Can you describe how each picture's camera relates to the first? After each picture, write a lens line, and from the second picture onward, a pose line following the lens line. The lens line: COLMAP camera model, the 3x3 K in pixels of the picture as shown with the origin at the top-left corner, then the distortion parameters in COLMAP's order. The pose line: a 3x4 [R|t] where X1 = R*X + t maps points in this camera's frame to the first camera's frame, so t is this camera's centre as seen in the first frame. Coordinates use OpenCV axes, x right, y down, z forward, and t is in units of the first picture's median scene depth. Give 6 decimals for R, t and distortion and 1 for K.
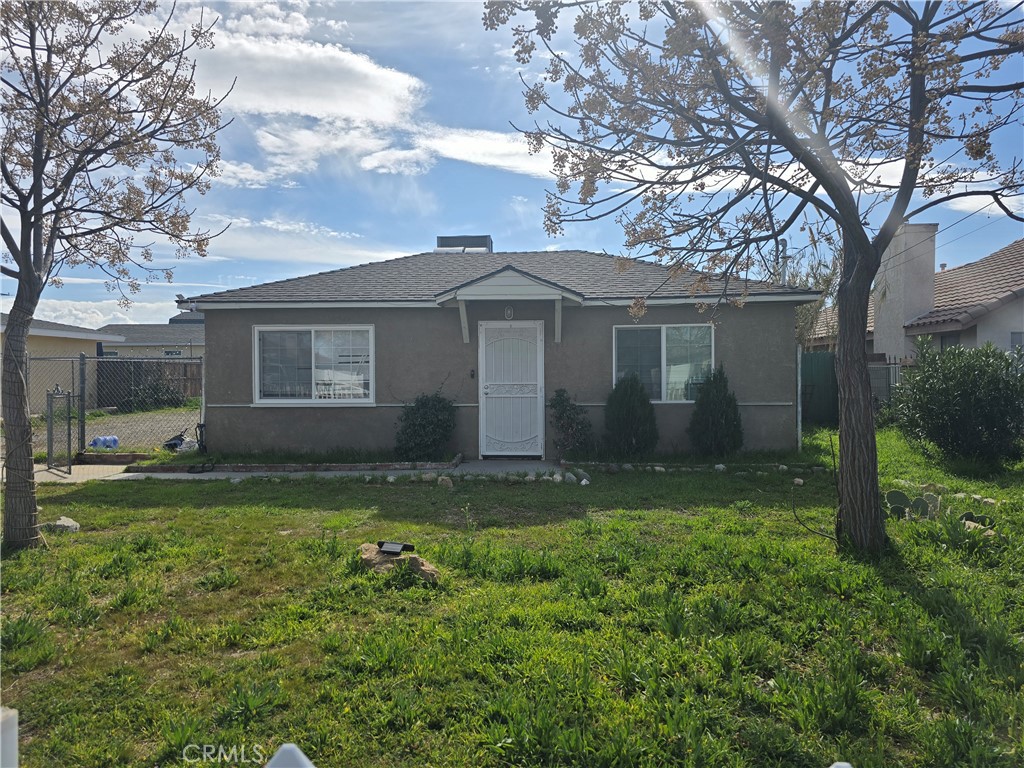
lens RADIAL K [[671.5, 0, 502.3], [0, 671.5, 380.2], [0, 0, 1]] dist [0.042706, -0.007968]
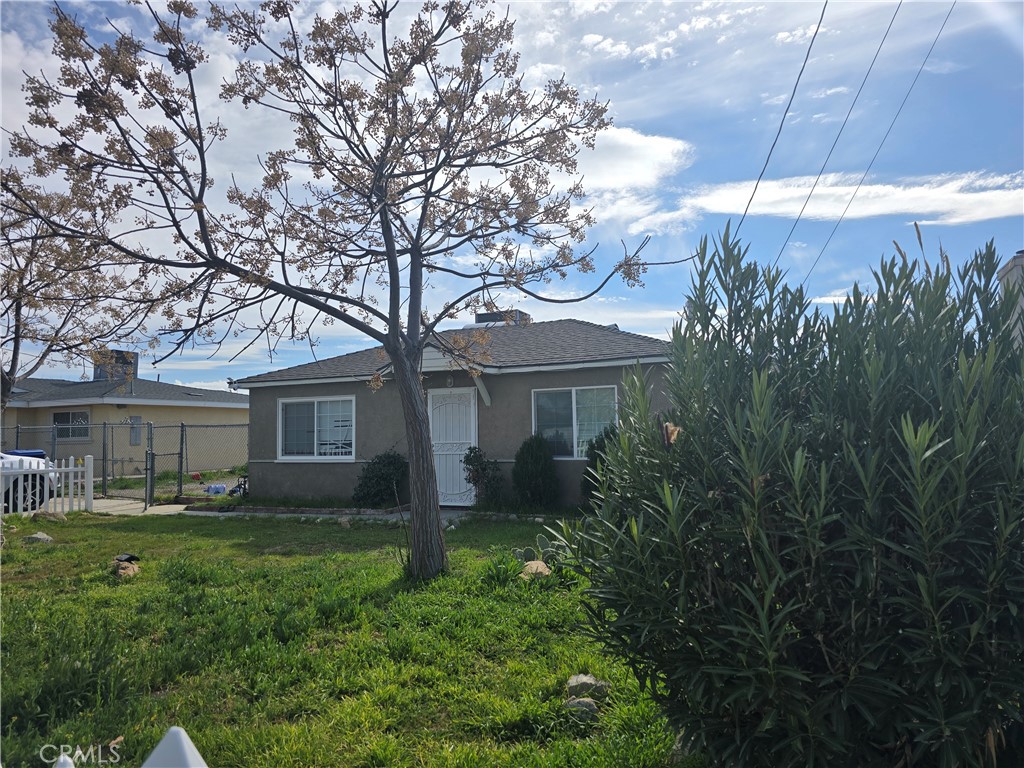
lens RADIAL K [[671.5, 0, 520.5], [0, 671.5, 382.3], [0, 0, 1]] dist [0.042706, -0.007968]
pose [[0.932779, -0.037246, -0.358519, 0.539968], [0.006308, 0.996181, -0.087080, 0.003101], [0.360393, 0.078965, 0.929452, -0.035779]]
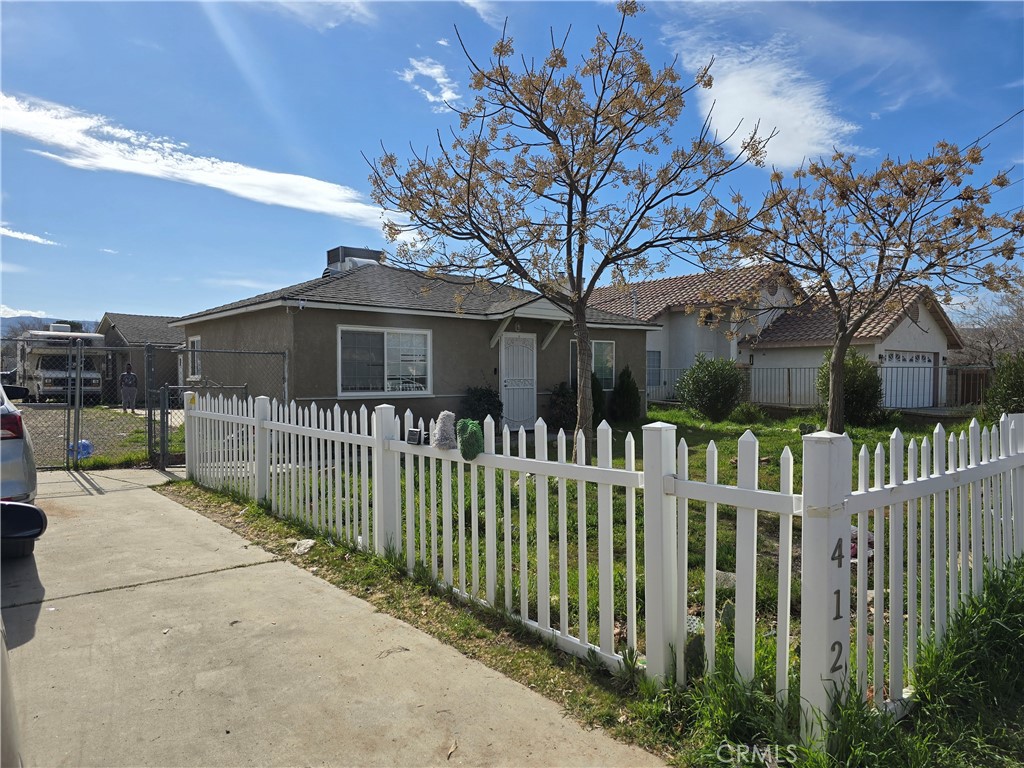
lens RADIAL K [[671.5, 0, 510.3], [0, 671.5, 416.2], [0, 0, 1]] dist [0.042706, -0.007968]
pose [[0.727945, -0.036518, 0.684662, -0.943157], [0.004595, 0.998818, 0.048389, 0.015549], [-0.685620, -0.032079, 0.727253, 0.006734]]
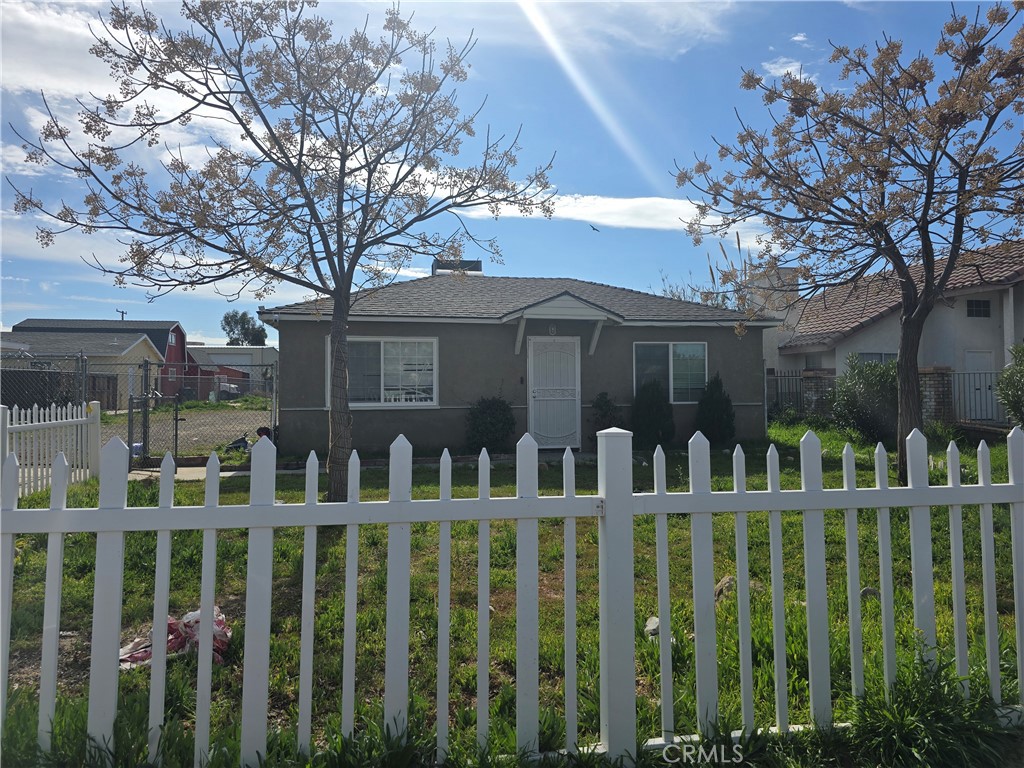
lens RADIAL K [[671.5, 0, 515.8], [0, 671.5, 386.6], [0, 0, 1]] dist [0.042706, -0.007968]
pose [[0.965979, 0.000740, 0.258618, -0.363652], [0.003427, 0.999871, -0.015662, 0.020117], [-0.258597, 0.016016, 0.965853, -0.143040]]
